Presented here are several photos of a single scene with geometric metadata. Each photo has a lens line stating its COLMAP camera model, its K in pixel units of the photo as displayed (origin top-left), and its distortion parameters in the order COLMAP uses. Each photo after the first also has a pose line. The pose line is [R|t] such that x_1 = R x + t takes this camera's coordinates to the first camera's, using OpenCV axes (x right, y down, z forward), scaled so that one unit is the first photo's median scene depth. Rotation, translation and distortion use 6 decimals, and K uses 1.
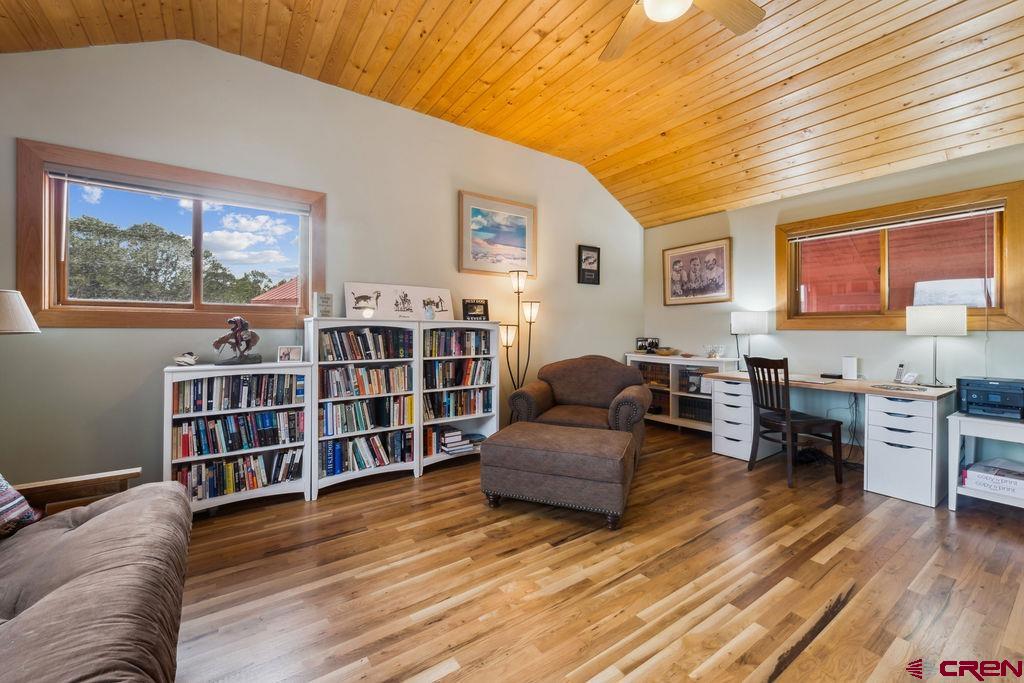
lens RADIAL K [[406.7, 0, 504.1], [0, 406.7, 331.0], [0, 0, 1]] dist [0.001036, 0.000128]
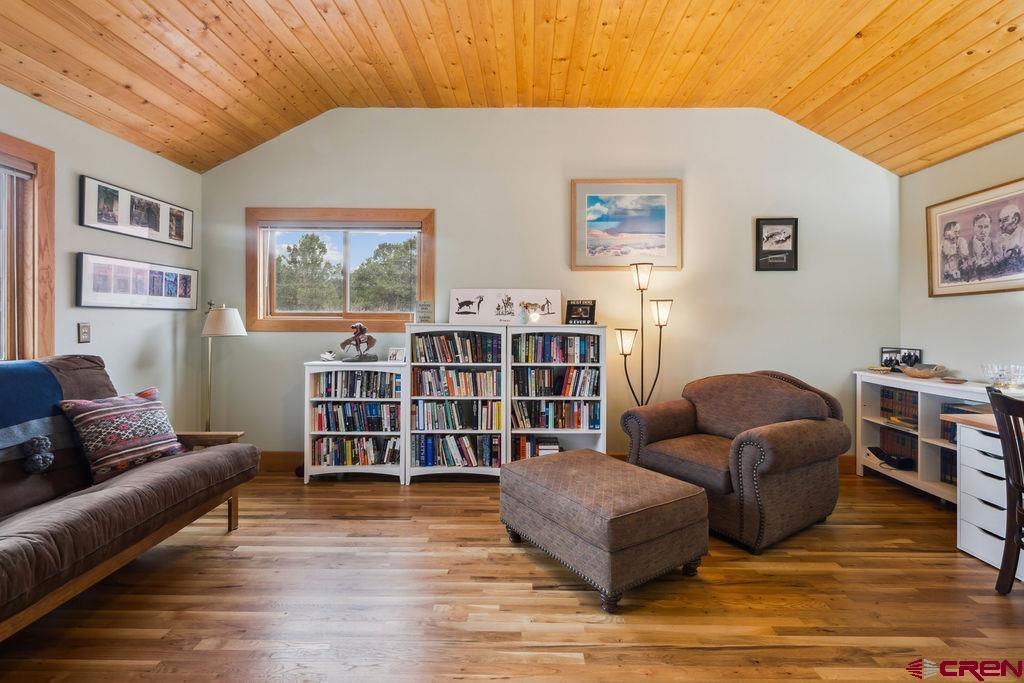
lens RADIAL K [[455.2, 0, 521.2], [0, 455.2, 328.4], [0, 0, 1]] dist [0.001805, -0.003696]
pose [[0.821637, 0.006622, -0.569972, 0.451790], [-0.005259, 0.999978, 0.004038, -0.023017], [0.569986, -0.000321, 0.821654, 0.126455]]
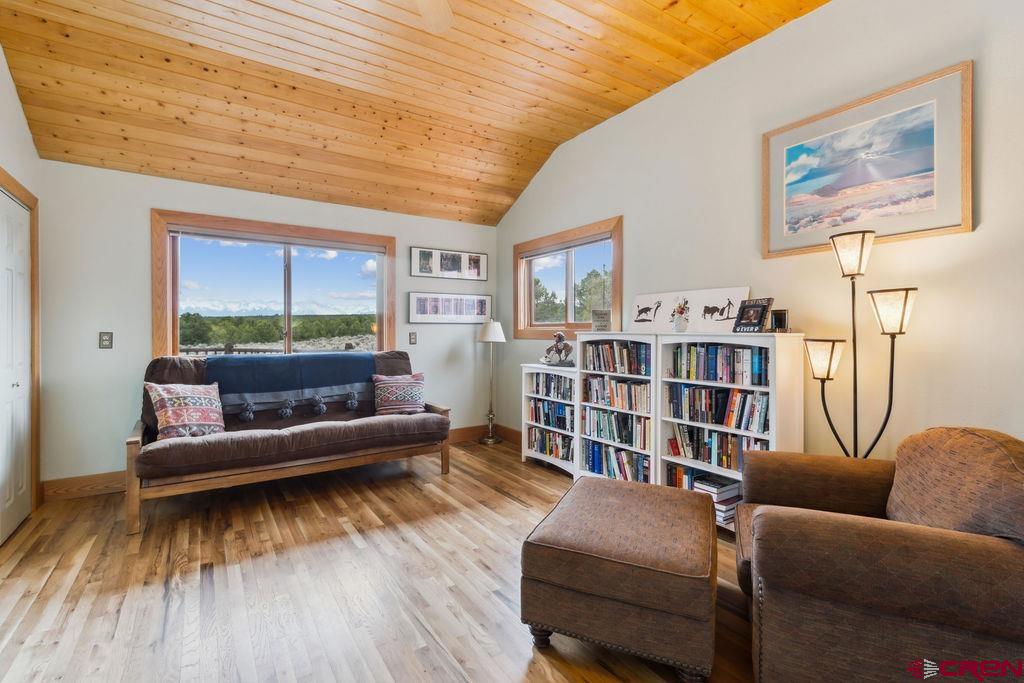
lens RADIAL K [[455.2, 0, 507.7], [0, 455.2, 339.4], [0, 0, 1]] dist [0.001805, -0.003696]
pose [[-0.016100, 0.011232, -0.999807, 0.767129], [-0.007045, 0.999911, 0.011346, -0.022657], [0.999846, 0.007227, -0.016020, 0.720669]]
